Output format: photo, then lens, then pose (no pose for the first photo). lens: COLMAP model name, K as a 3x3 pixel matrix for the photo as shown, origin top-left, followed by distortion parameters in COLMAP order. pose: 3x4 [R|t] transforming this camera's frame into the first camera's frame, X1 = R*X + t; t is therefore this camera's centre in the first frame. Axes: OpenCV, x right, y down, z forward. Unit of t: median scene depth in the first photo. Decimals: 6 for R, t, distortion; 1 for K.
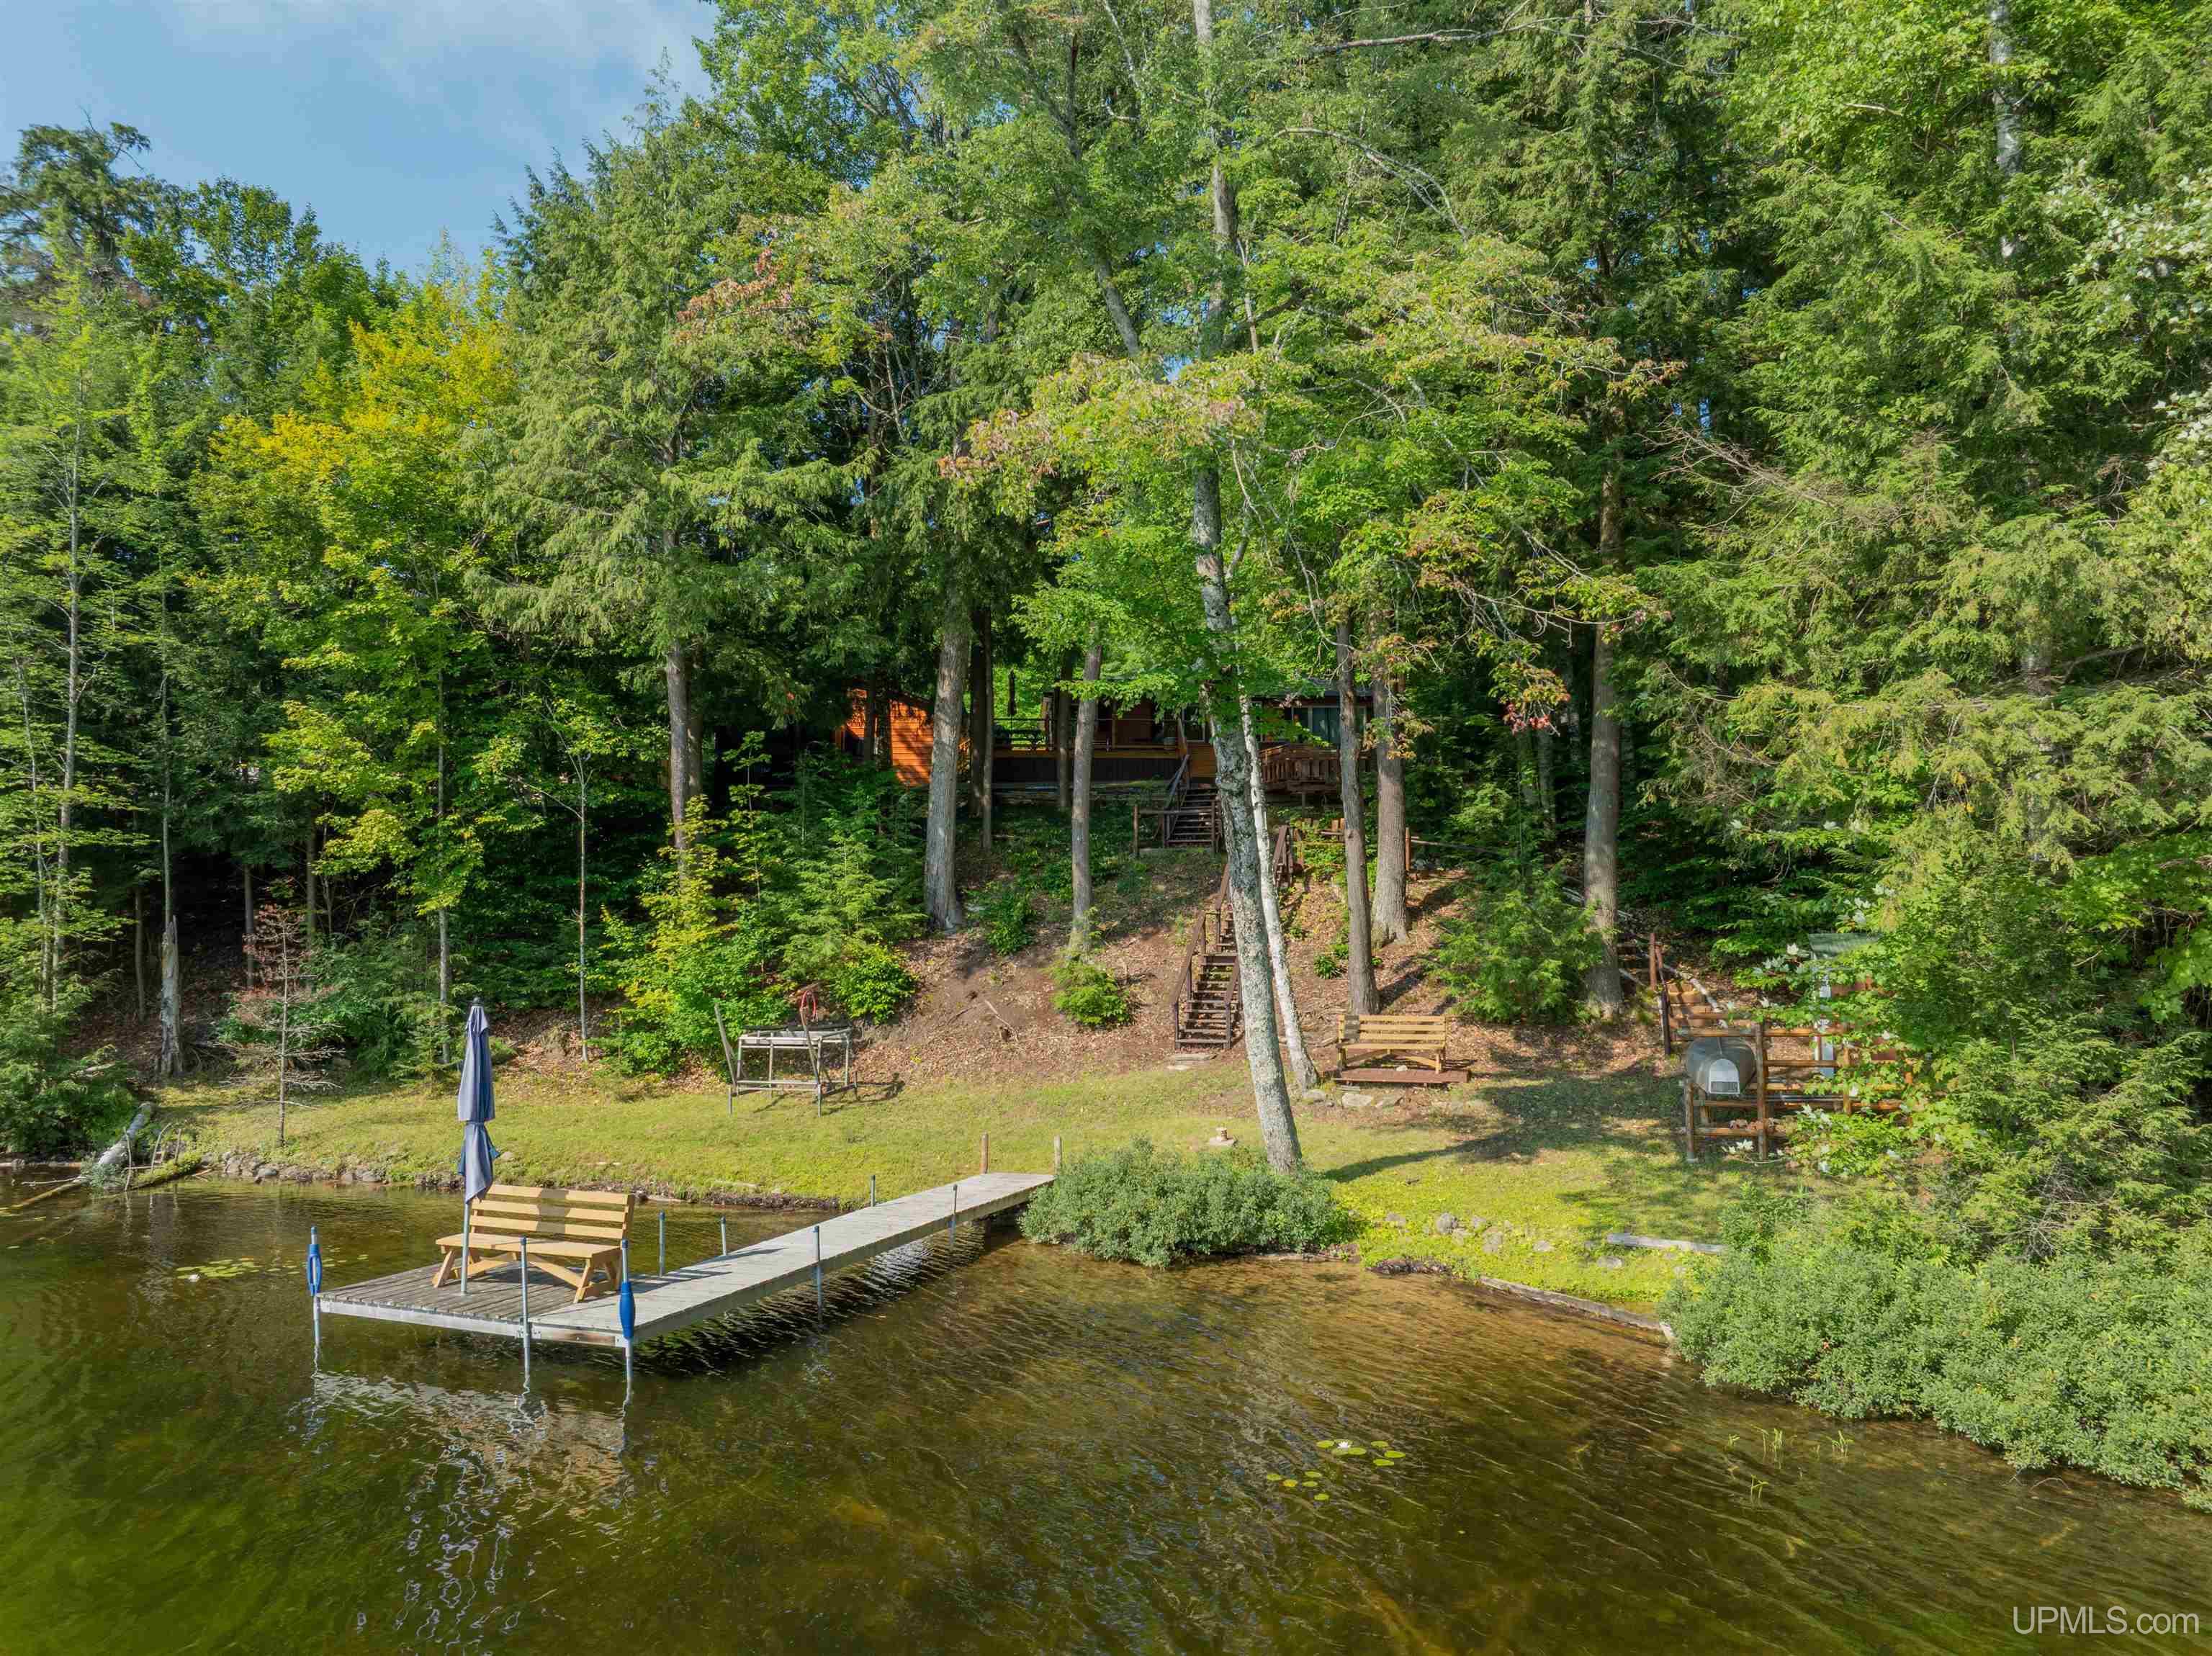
lens RADIAL K [[1583.1, 0, 1107.8], [0, 1583.1, 817.4], [0, 0, 1]] dist [-0.058202, 0.026795]
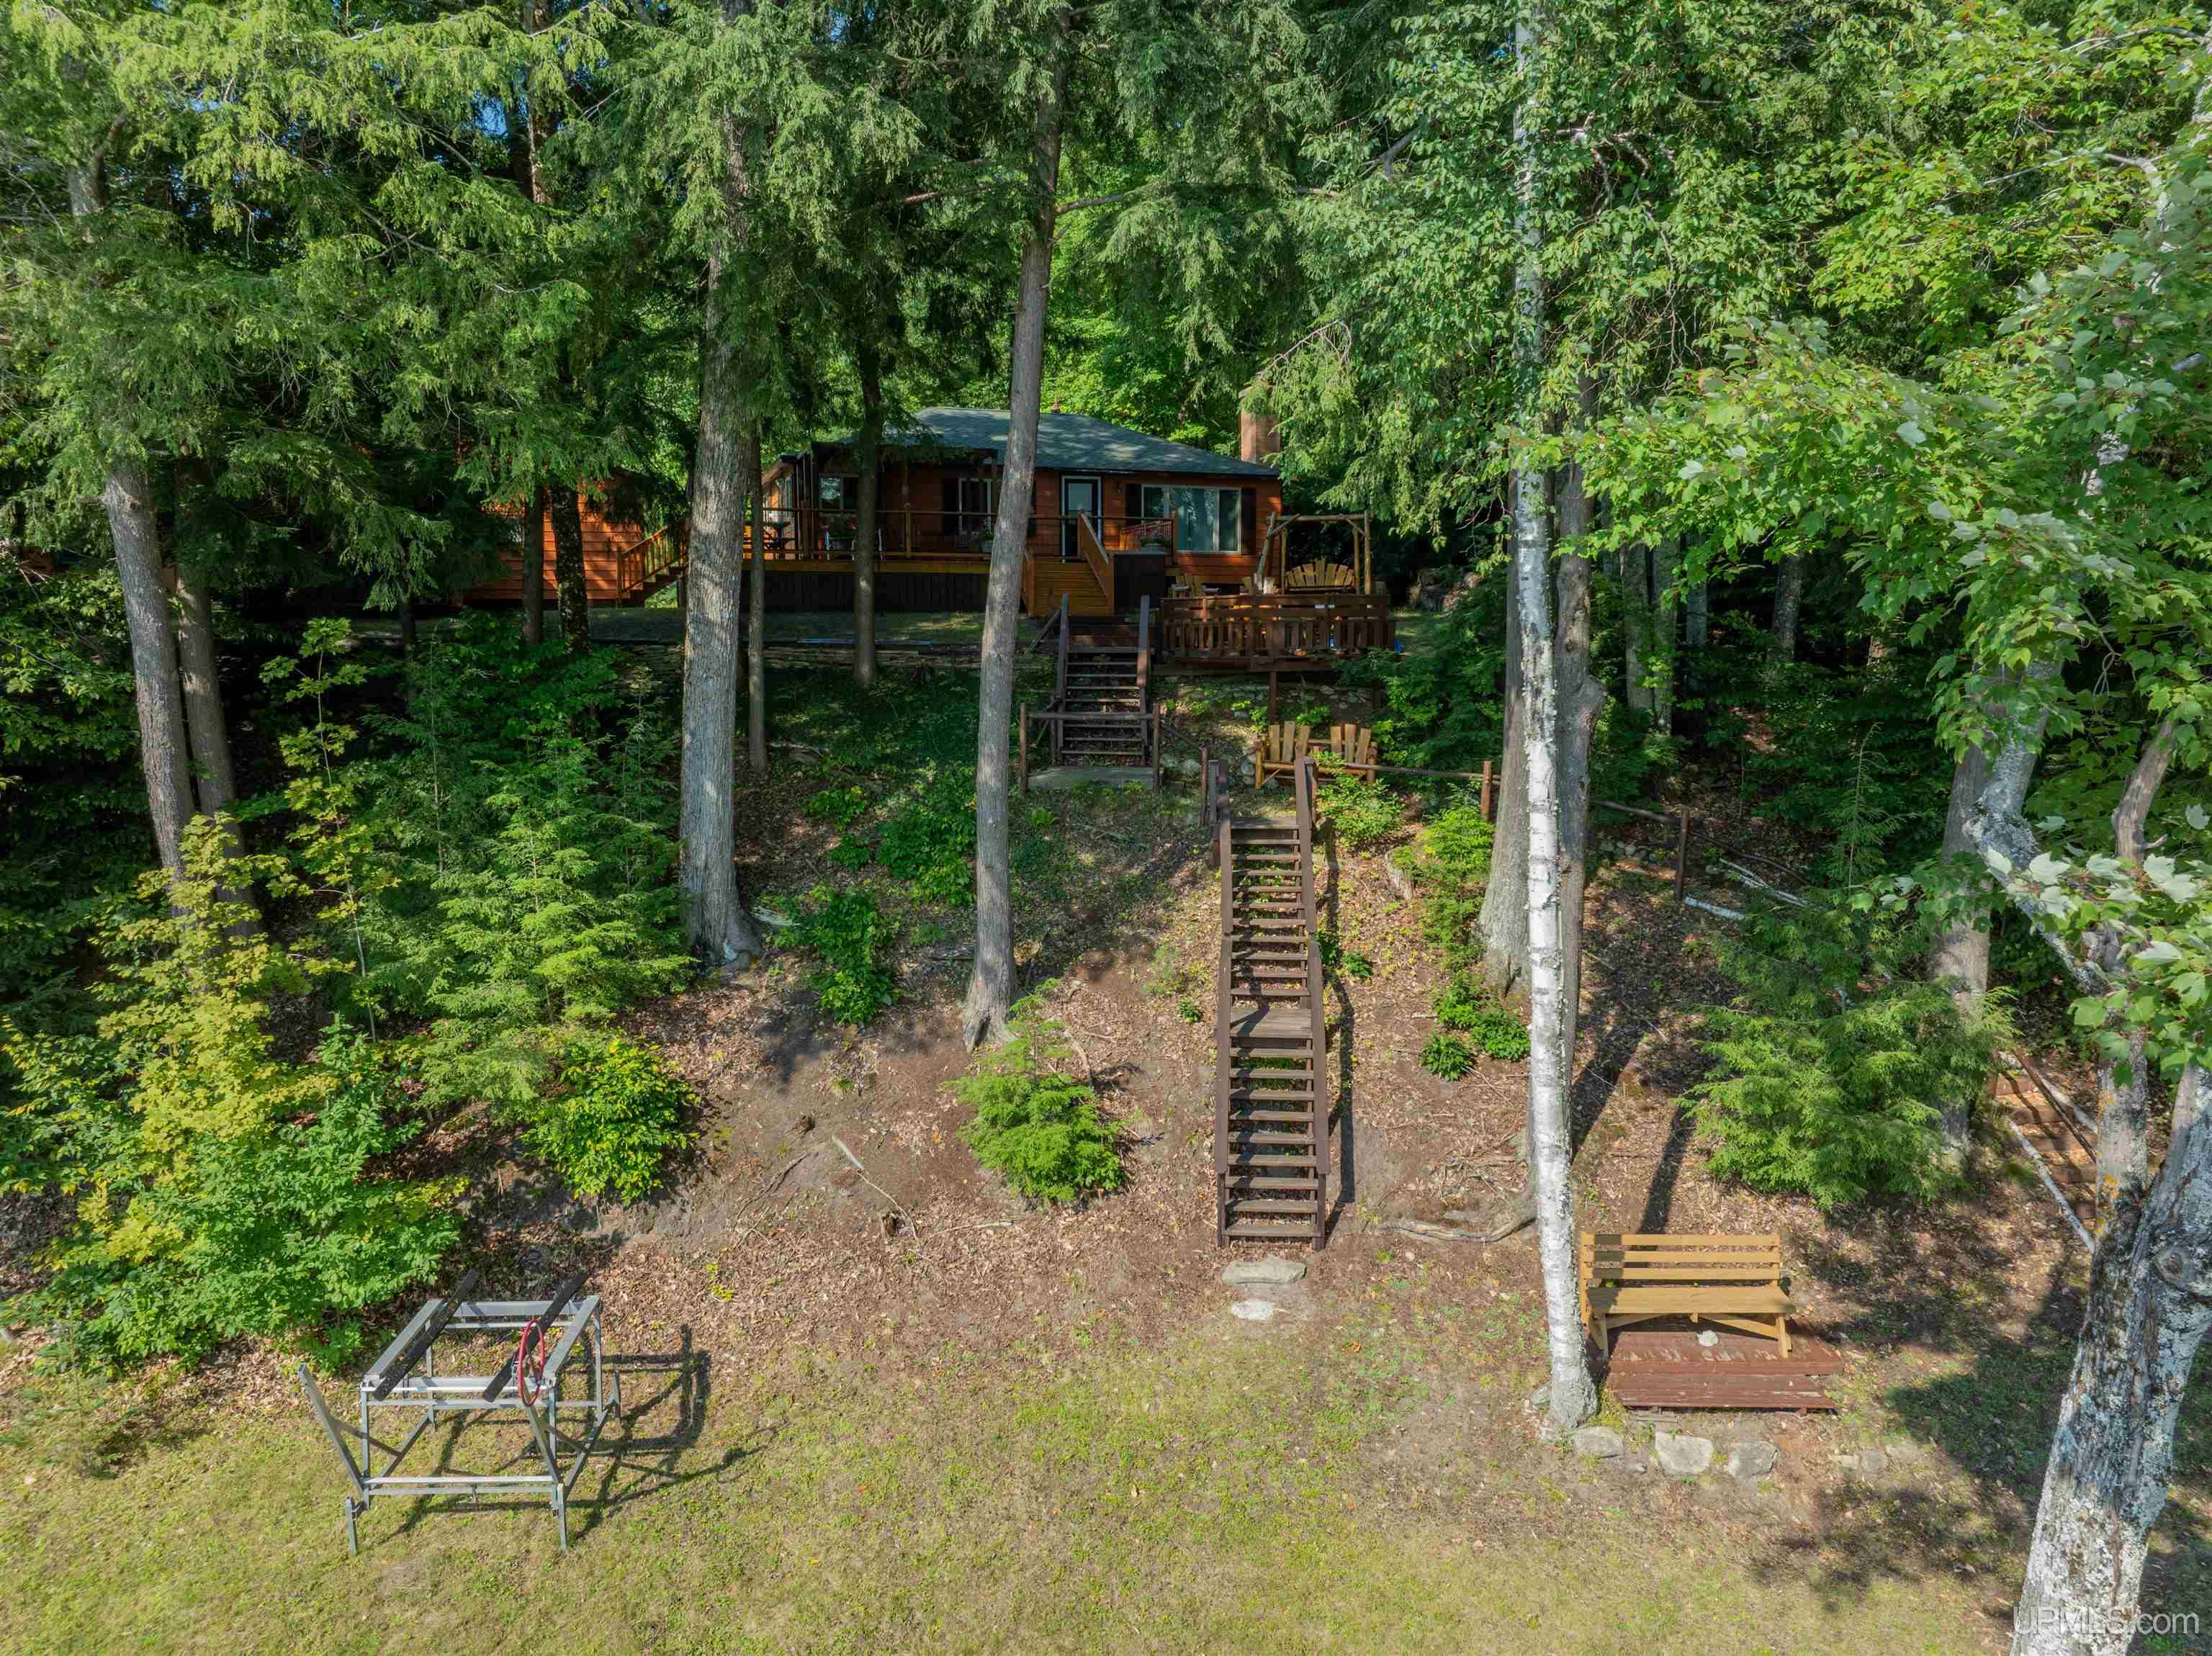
lens RADIAL K [[1583.1, 0, 1107.8], [0, 1583.1, 817.4], [0, 0, 1]] dist [-0.058202, 0.026795]
pose [[0.966972, -0.028200, 0.253317, -0.120253], [-0.023935, 0.979423, 0.200396, -0.099304], [-0.253756, -0.199840, 0.946399, 0.495917]]
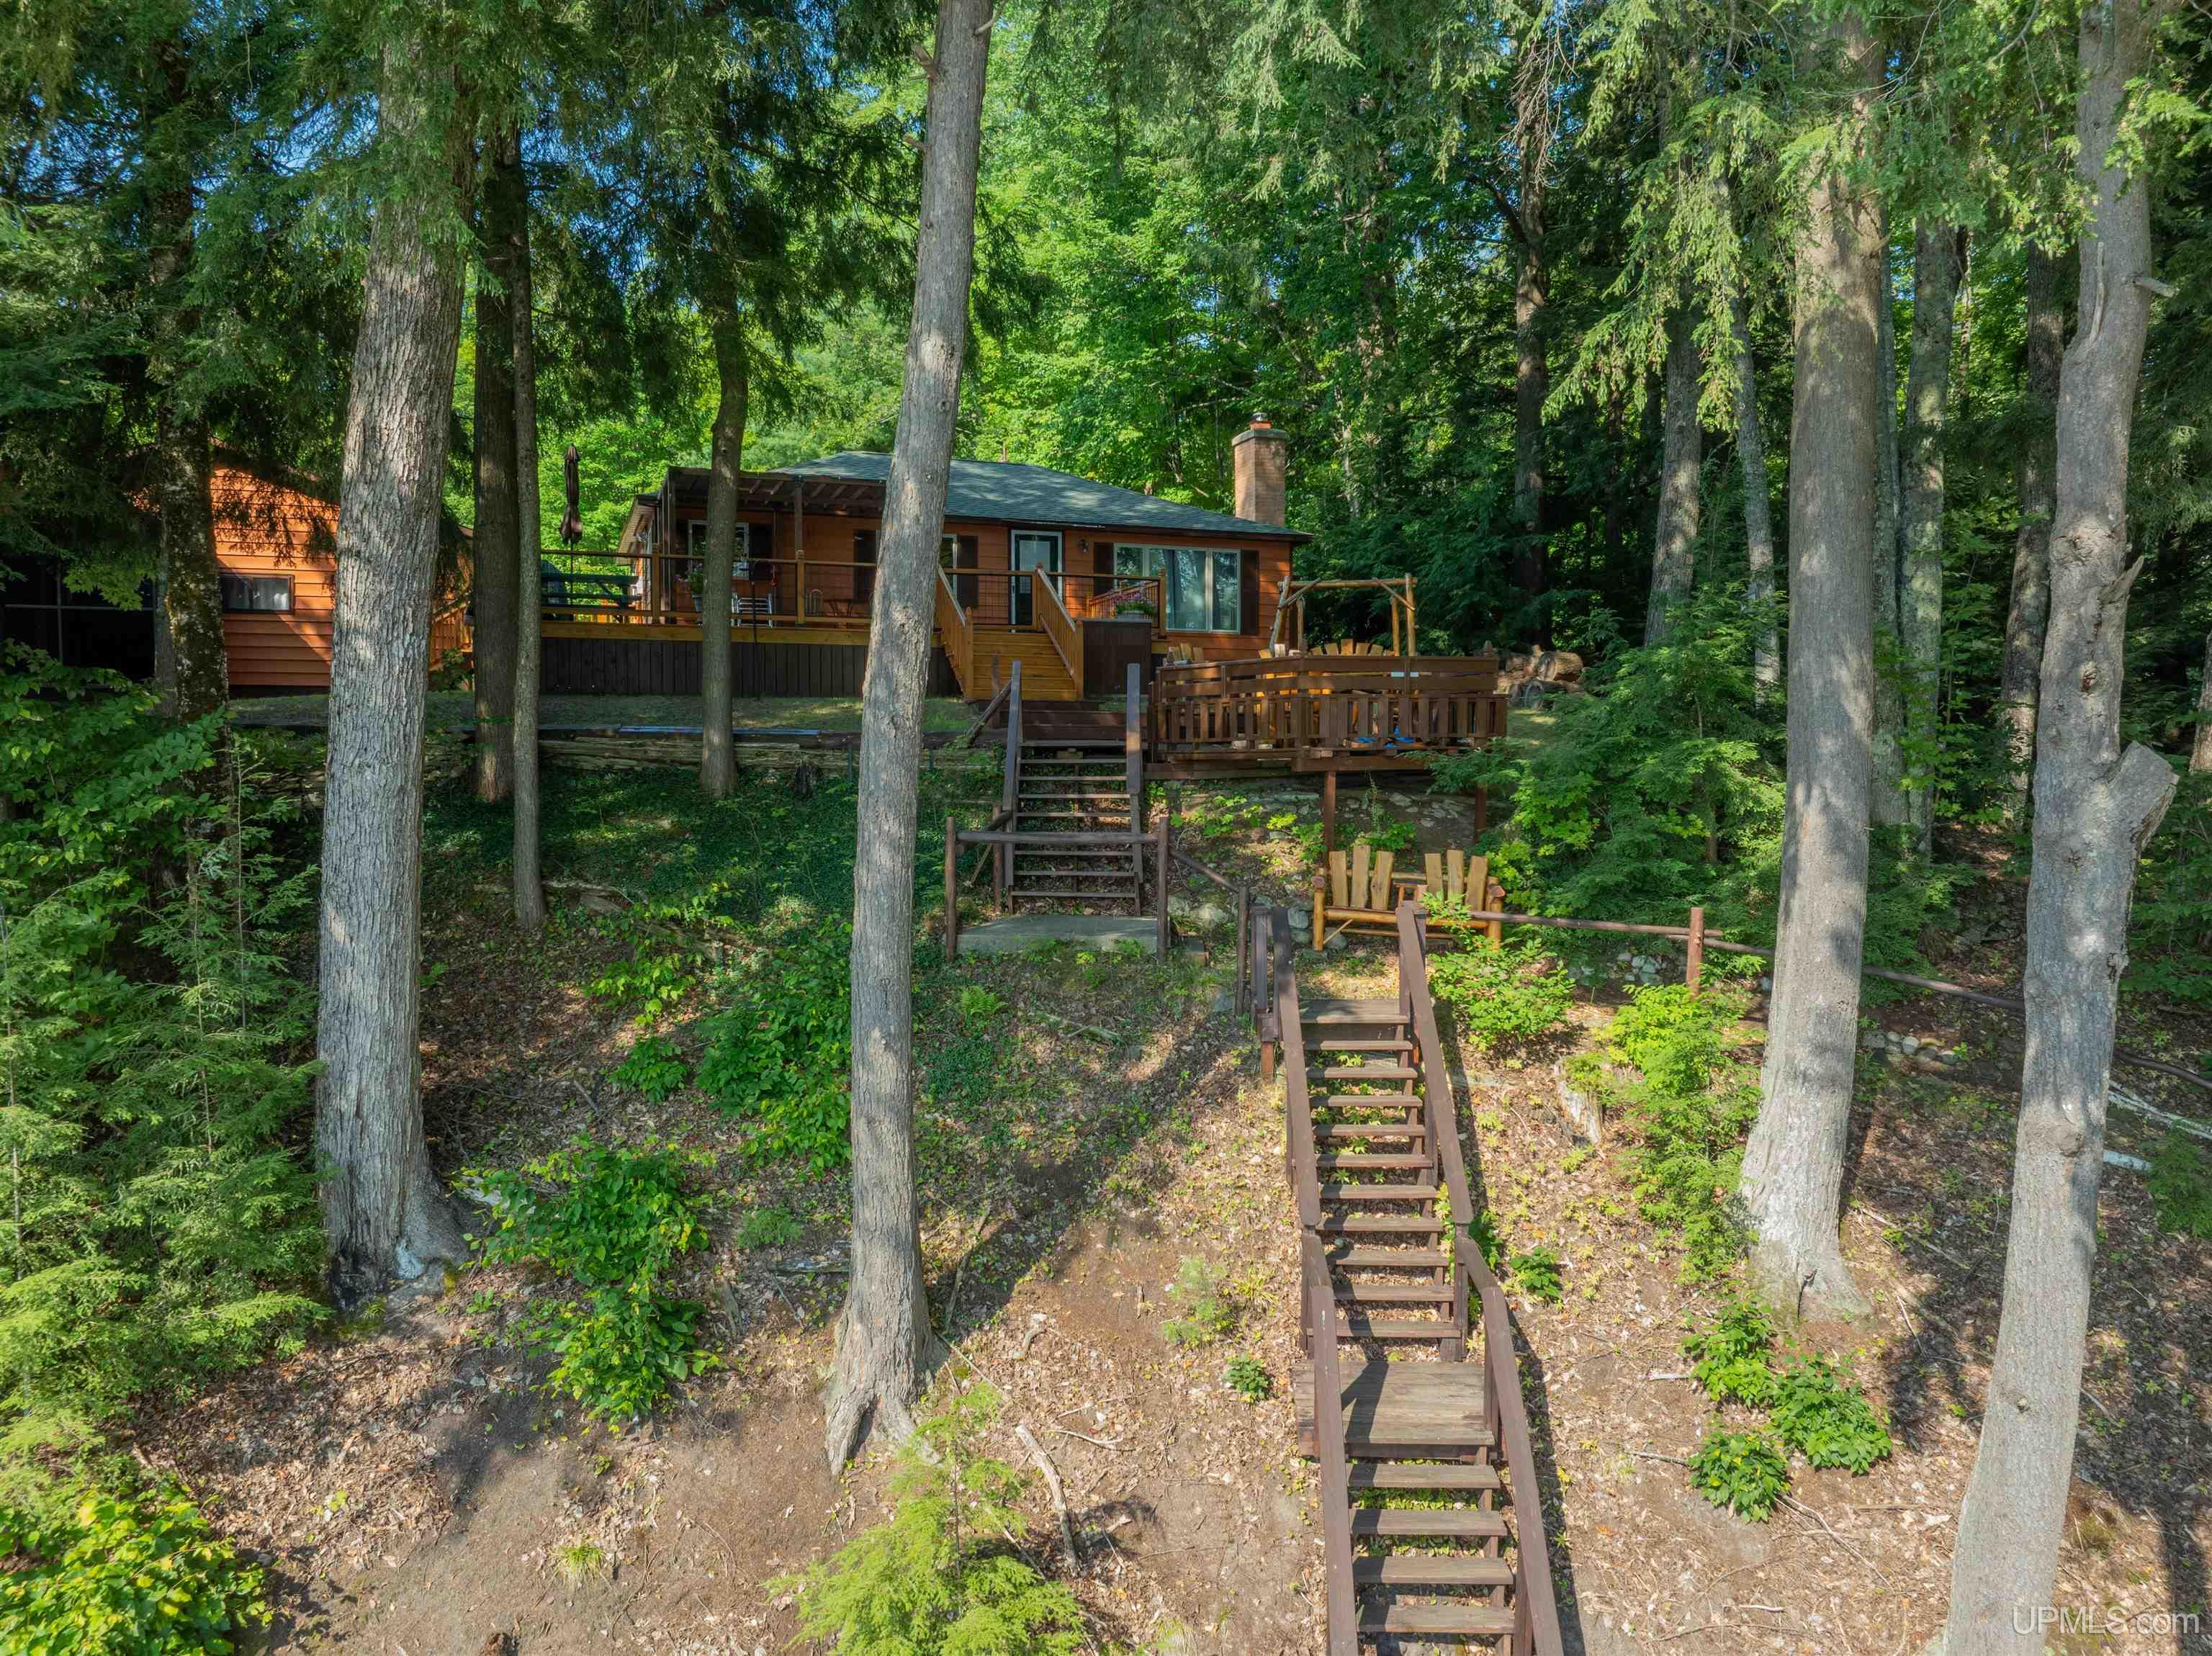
lens RADIAL K [[1662.1, 0, 1109.2], [0, 1662.1, 827.3], [0, 0, 1]] dist [-0.038964, -0.002009]
pose [[0.958643, -0.012207, 0.284348, -0.065533], [-0.024742, 0.991723, 0.125987, -0.063746], [-0.283532, -0.127812, 0.950407, 0.729725]]
